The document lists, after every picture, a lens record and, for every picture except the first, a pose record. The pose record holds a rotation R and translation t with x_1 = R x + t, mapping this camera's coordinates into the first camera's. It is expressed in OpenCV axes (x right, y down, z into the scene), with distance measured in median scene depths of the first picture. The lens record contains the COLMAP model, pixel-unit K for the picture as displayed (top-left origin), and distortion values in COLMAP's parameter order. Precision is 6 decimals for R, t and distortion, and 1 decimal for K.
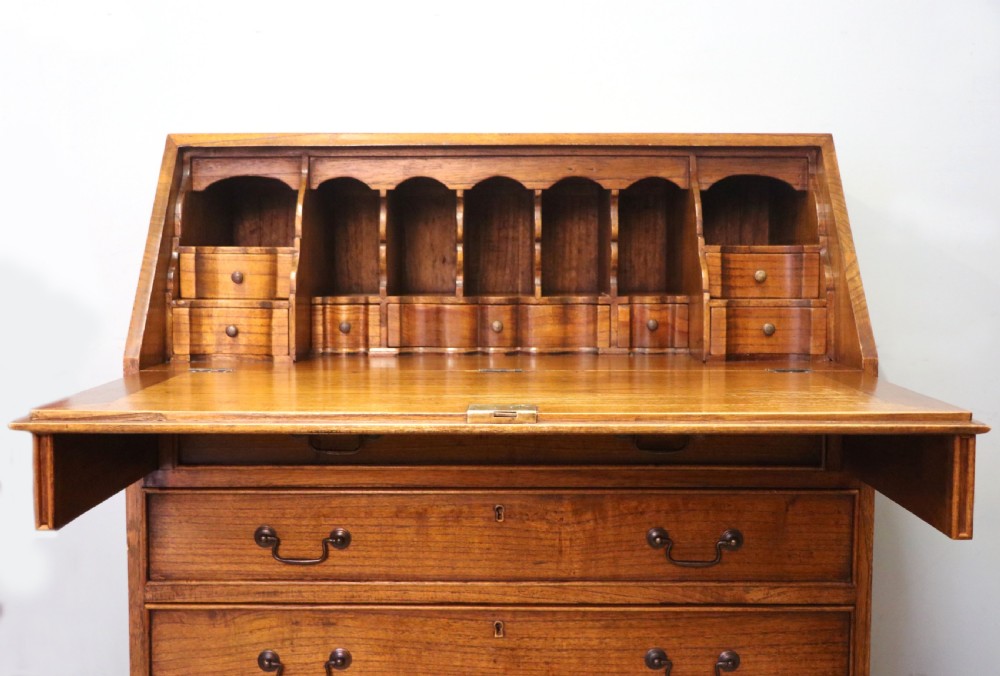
lens RADIAL K [[1224.9, 0, 491.2], [0, 1224.9, 358.7], [0, 0, 1]] dist [-0.055504, 0.291721]
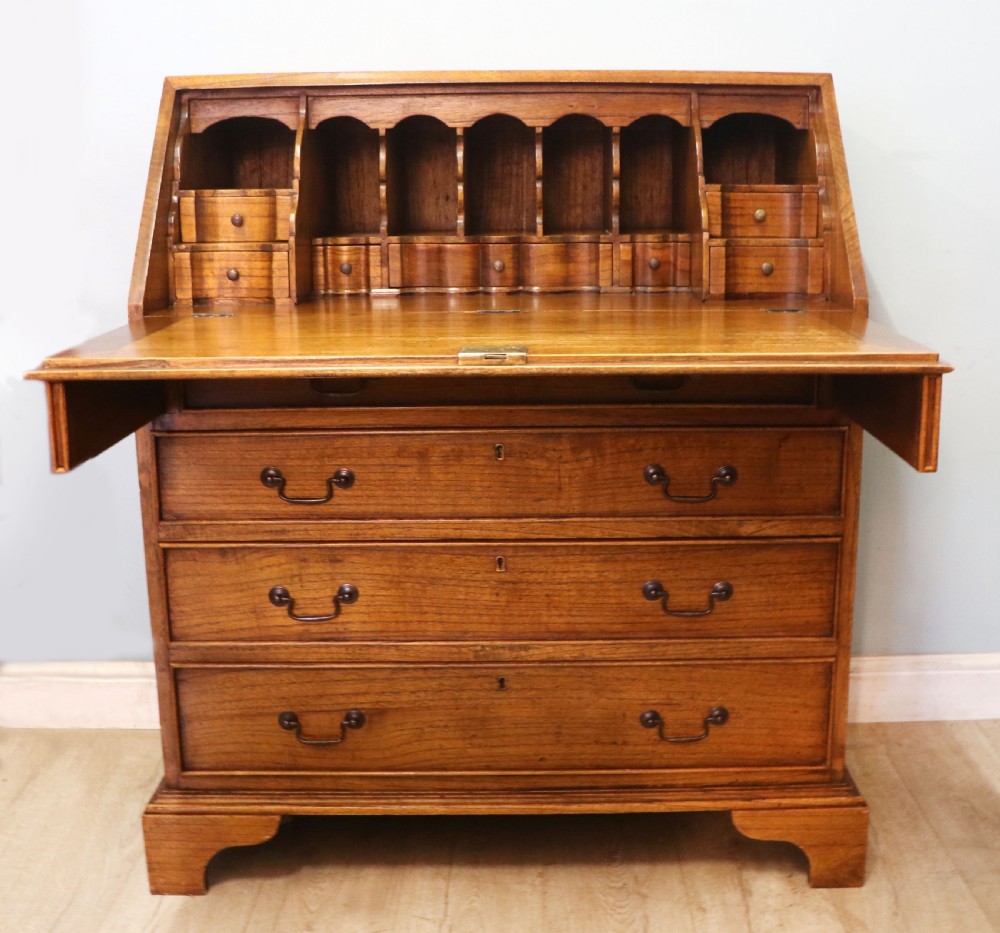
lens RADIAL K [[1292.7, 0, 557.2], [0, 1292.7, 462.3], [0, 0, 1]] dist [-0.187608, 0.143457]
pose [[0.999510, -0.010122, 0.029615, 0.021103], [0.006088, 0.991063, 0.133258, -0.007508], [-0.030699, -0.133013, 0.990639, -0.062198]]
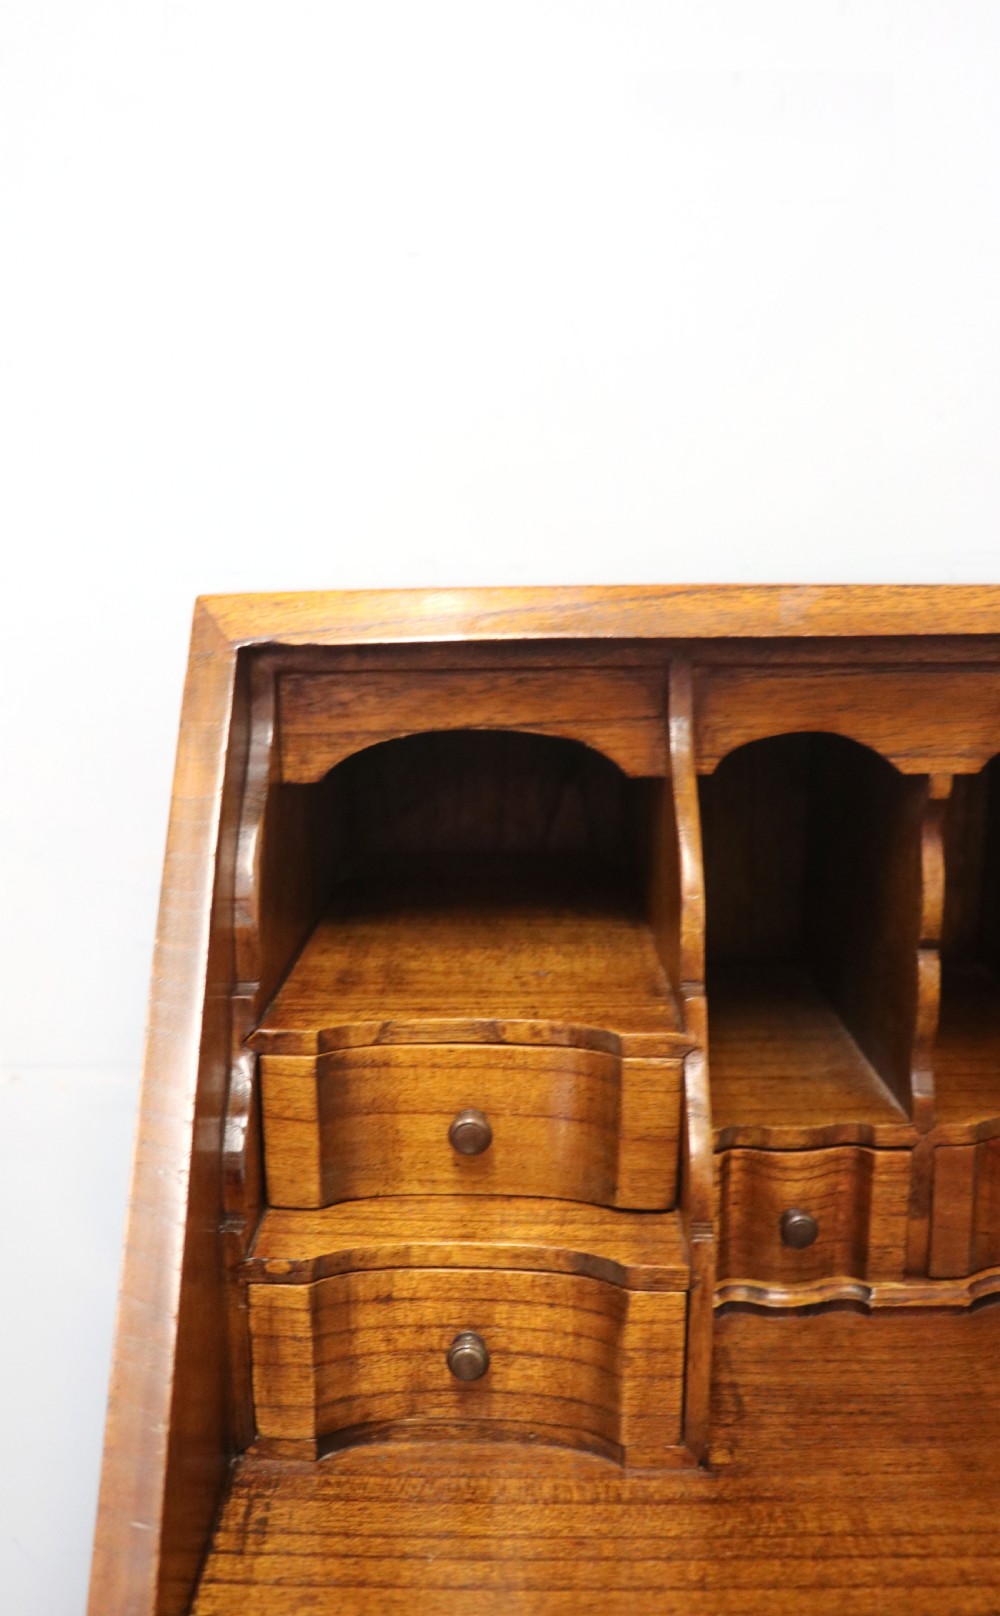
lens RADIAL K [[1476.8, 0, 456.3], [0, 1476.8, 803.7], [0, 0, 1]] dist [-0.156714, 0.143332]
pose [[0.999331, -0.010991, -0.034881, -0.202805], [0.013793, 0.996609, 0.081122, -0.170692], [0.033871, -0.081549, 0.996094, 0.693523]]
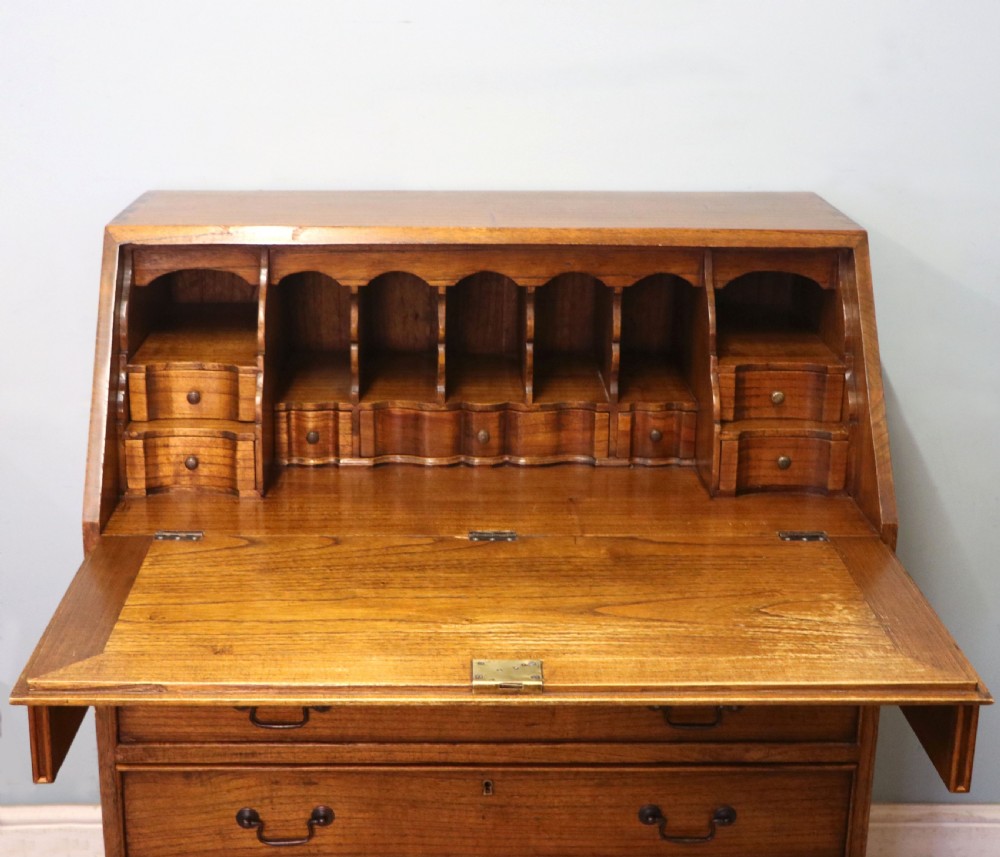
lens RADIAL K [[1602.4, 0, 464.7], [0, 1602.4, 438.4], [0, 0, 1]] dist [-0.050925, 0.275448]
pose [[0.999667, -0.000913, 0.025788, -0.041270], [-0.004954, 0.973991, 0.226532, -0.309571], [-0.025324, -0.226584, 0.973662, -0.150413]]
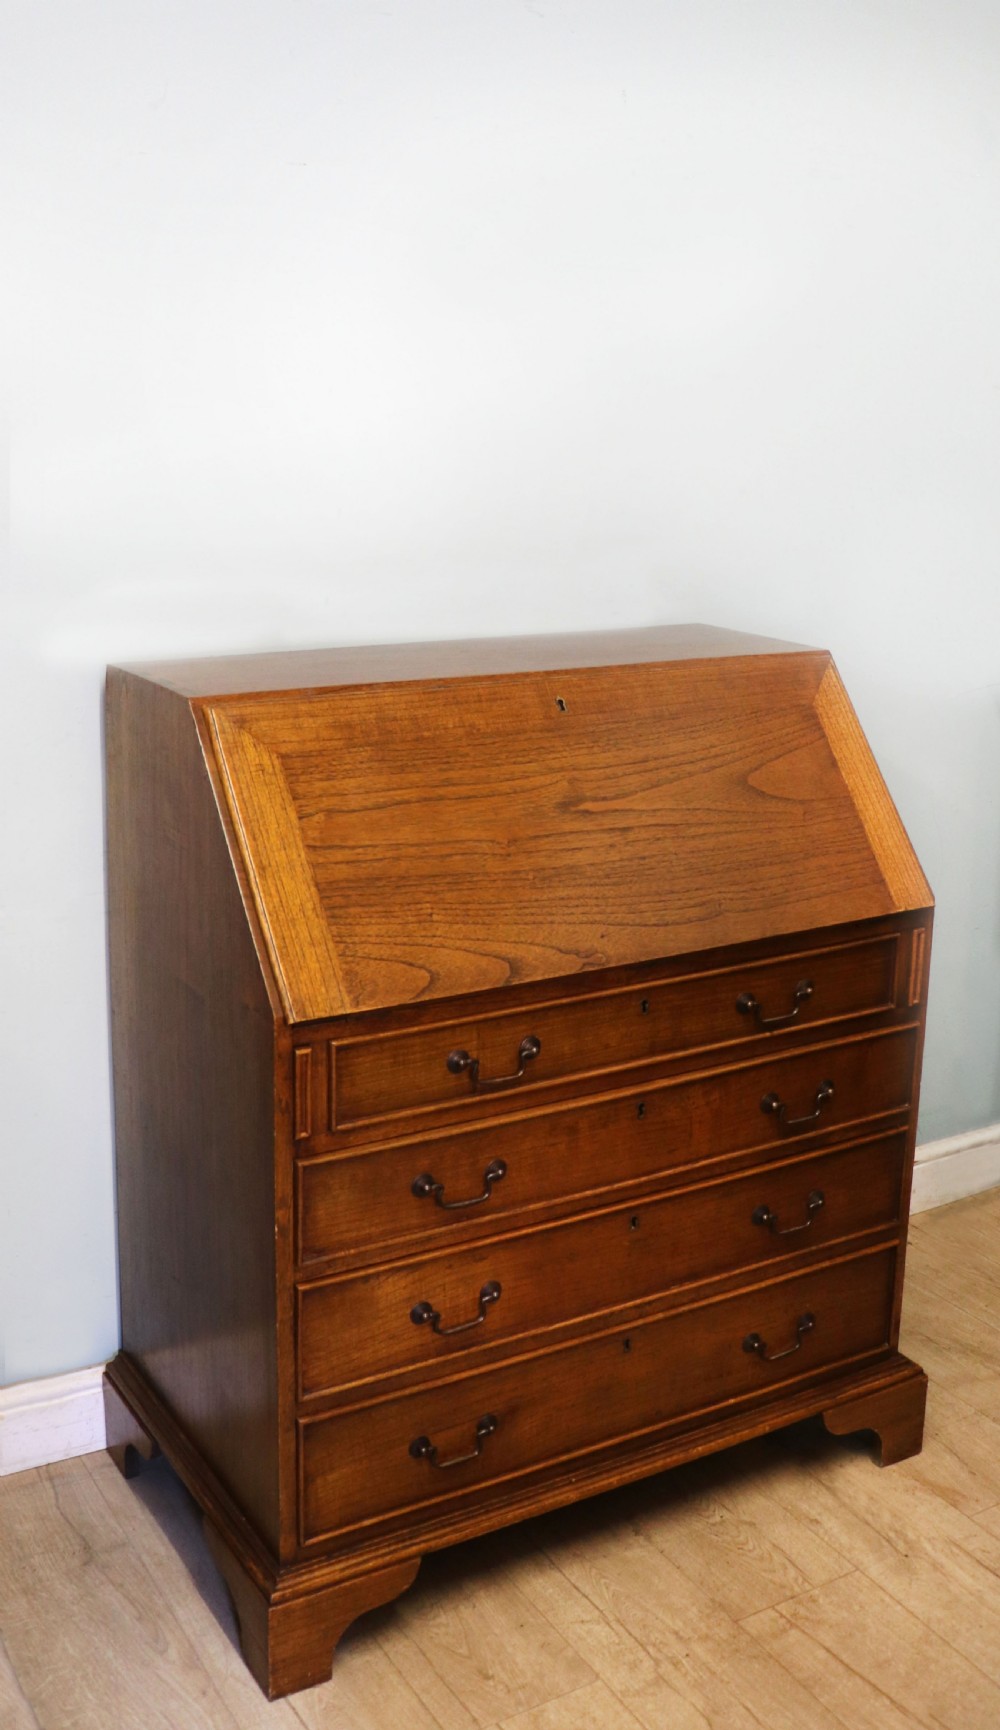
lens RADIAL K [[1763.1, 0, 447.0], [0, 1763.1, 680.0], [0, 0, 1]] dist [-0.184190, 0.142283]
pose [[0.866169, -0.070204, 0.494795, -0.713202], [0.028490, 0.995410, 0.091360, -0.309319], [-0.498938, -0.065037, 0.864194, -0.066316]]
